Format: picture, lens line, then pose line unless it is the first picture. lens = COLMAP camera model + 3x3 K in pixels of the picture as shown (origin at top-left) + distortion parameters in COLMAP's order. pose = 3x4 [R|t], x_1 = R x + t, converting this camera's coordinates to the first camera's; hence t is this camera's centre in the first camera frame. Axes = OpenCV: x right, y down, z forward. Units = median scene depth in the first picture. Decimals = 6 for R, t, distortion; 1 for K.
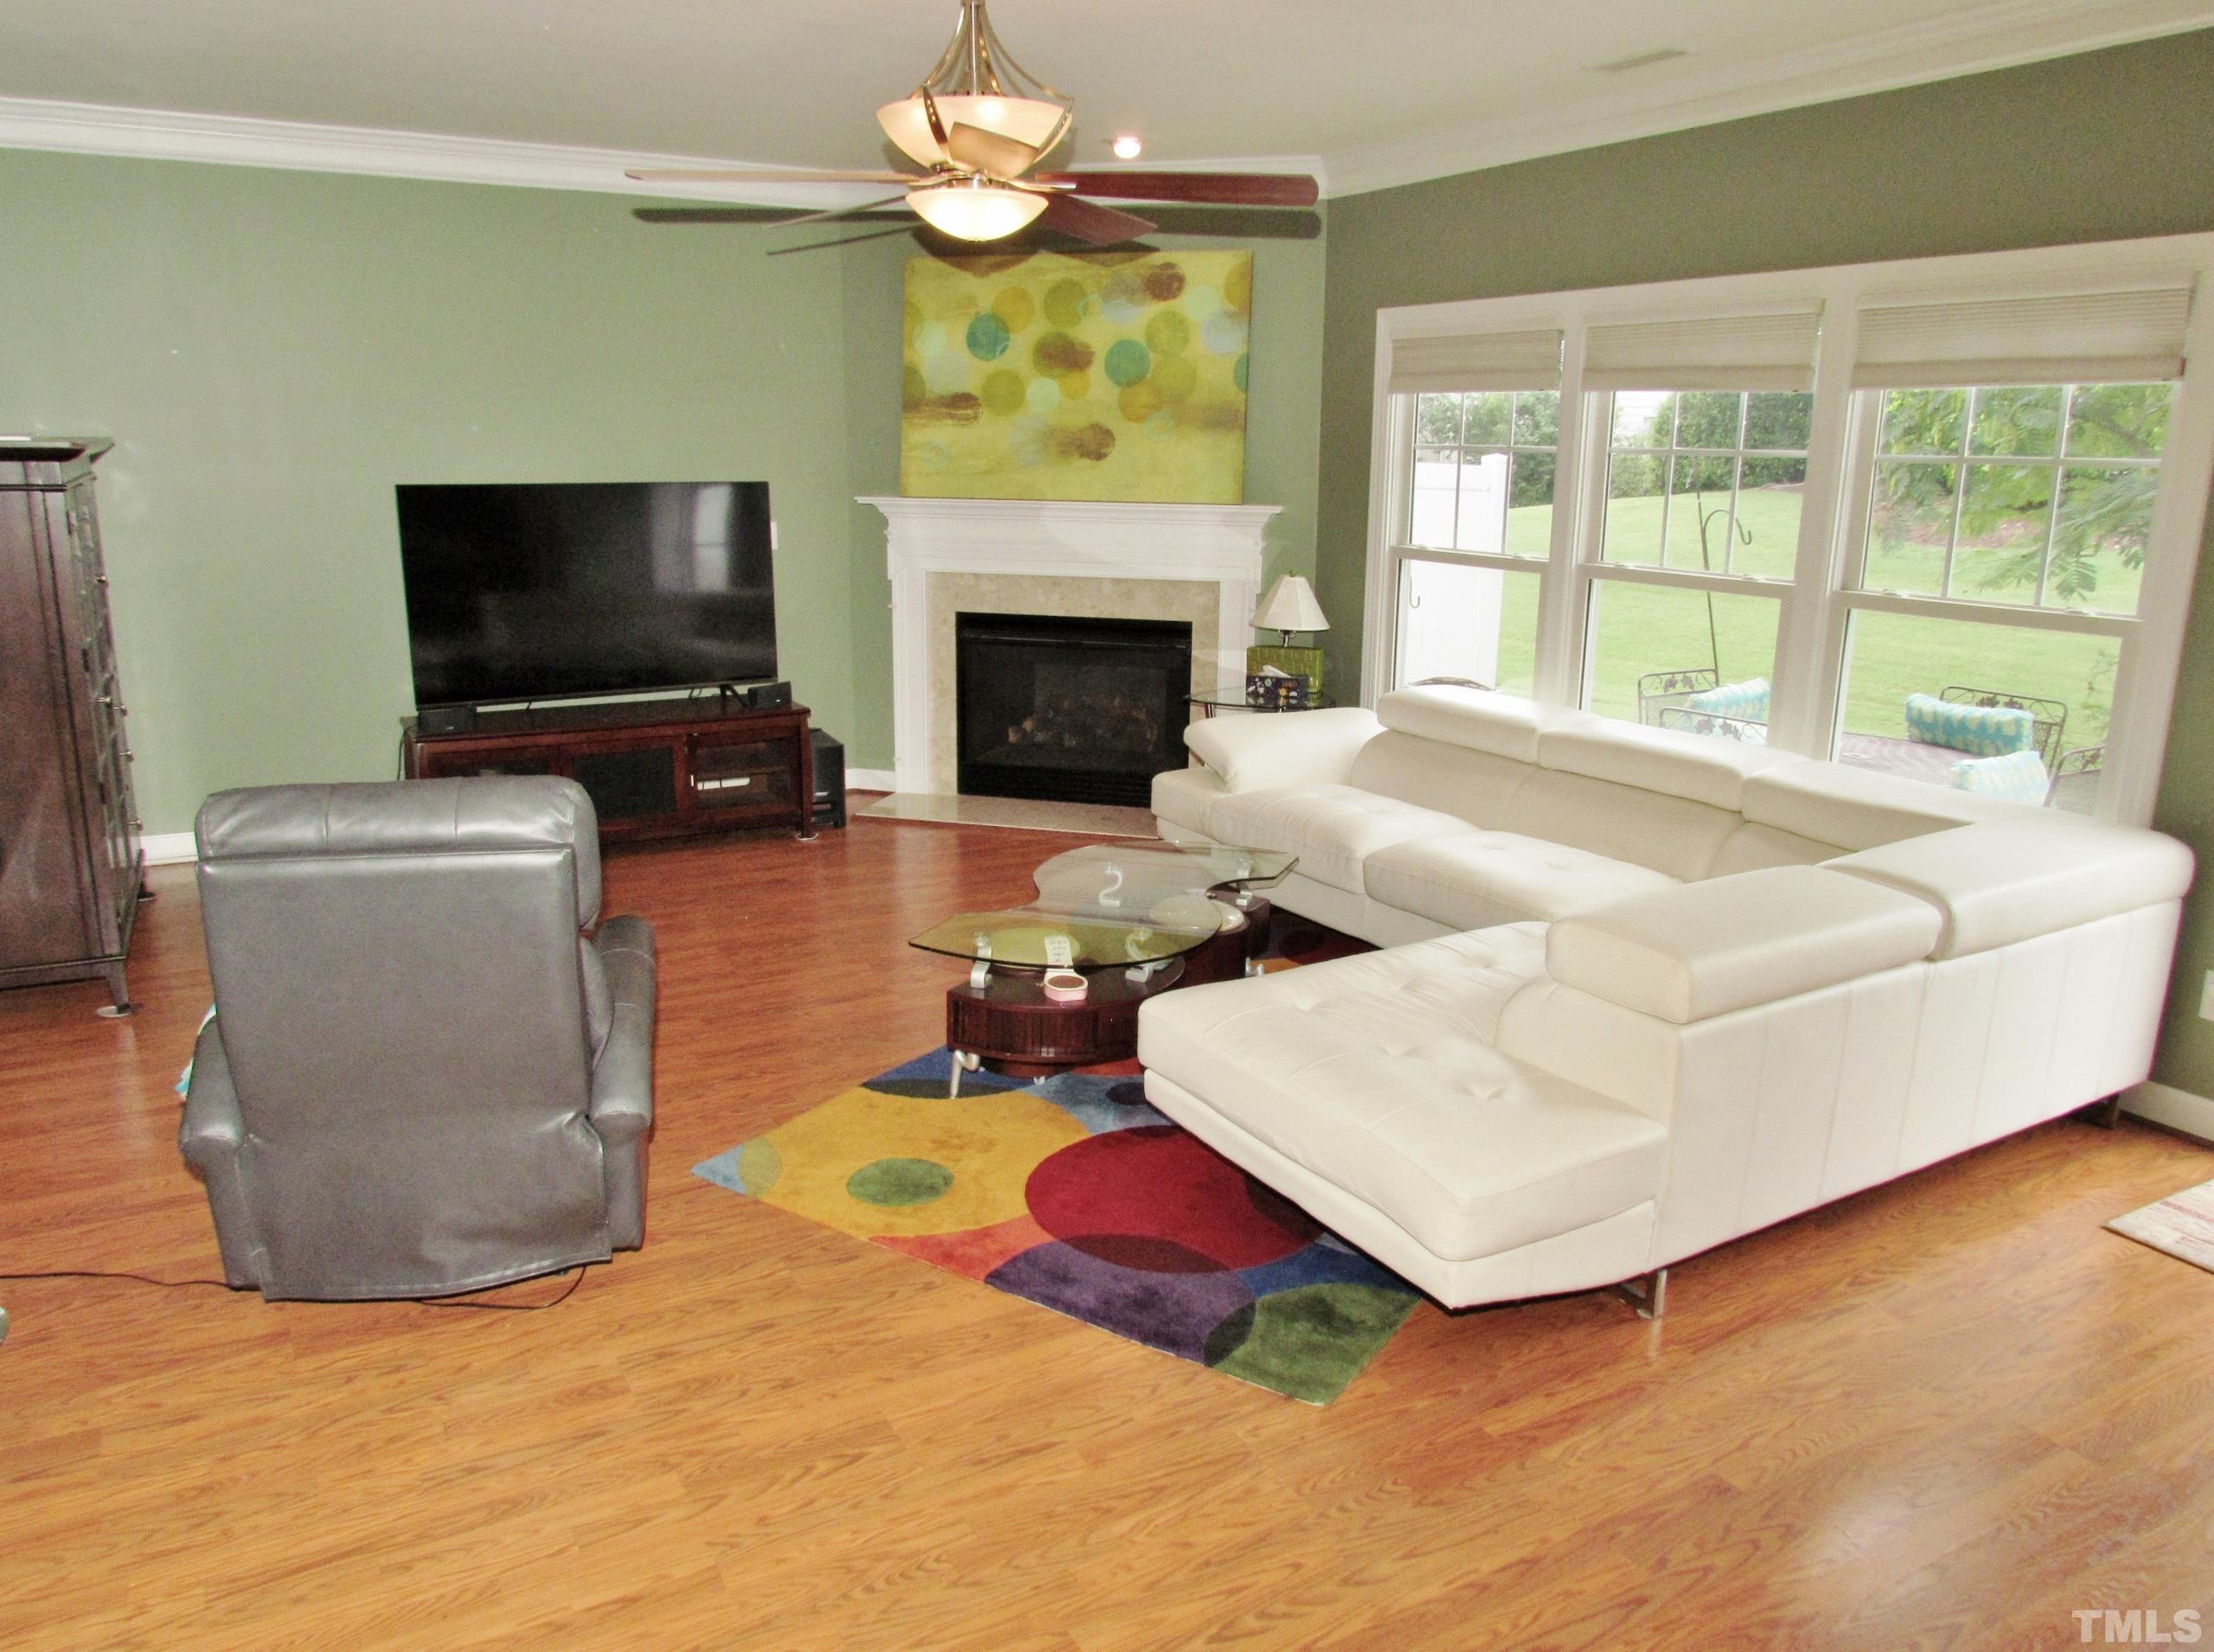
lens RADIAL K [[1570.6, 0, 1085.9], [0, 1570.6, 820.5], [0, 0, 1]] dist [-0.045034, 0.026605]
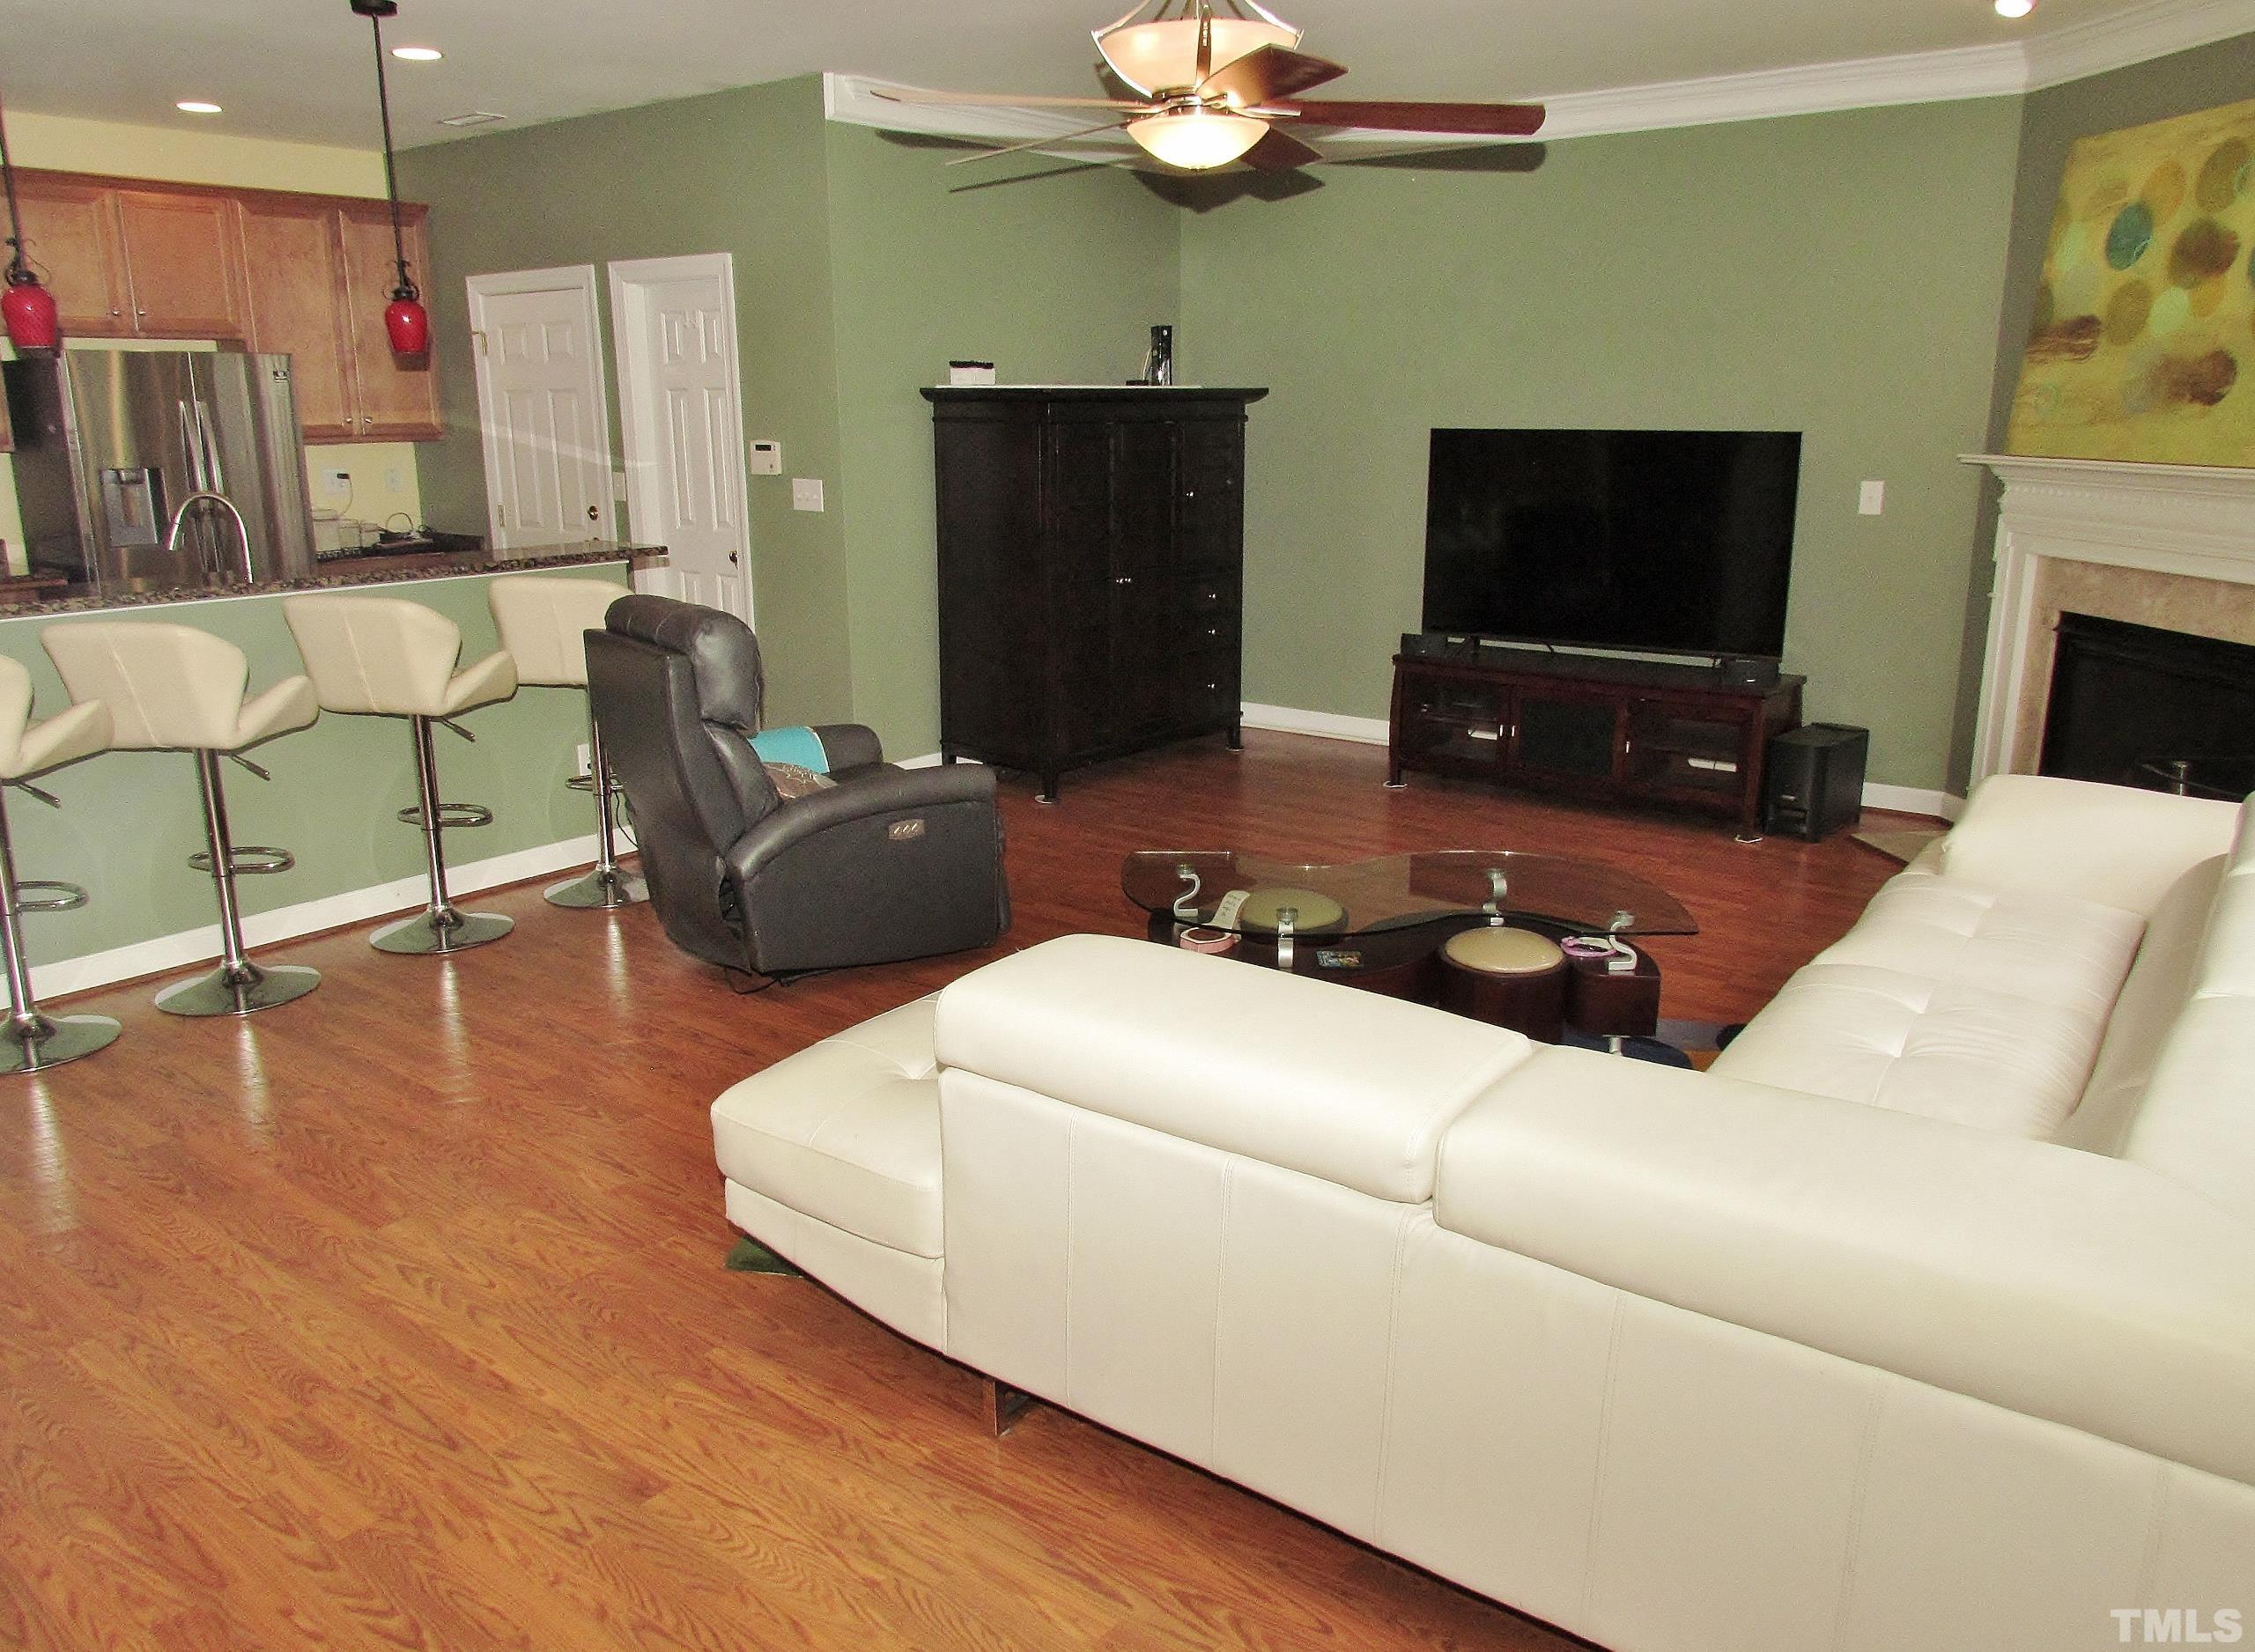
lens RADIAL K [[1599.4, 0, 1122.8], [0, 1599.4, 842.4], [0, 0, 1]] dist [-0.045034, 0.026605]
pose [[0.402824, 0.228841, -0.886208, 0.468901], [-0.207579, 0.965852, 0.155053, -0.052592], [0.891428, 0.121500, 0.436571, 0.297350]]
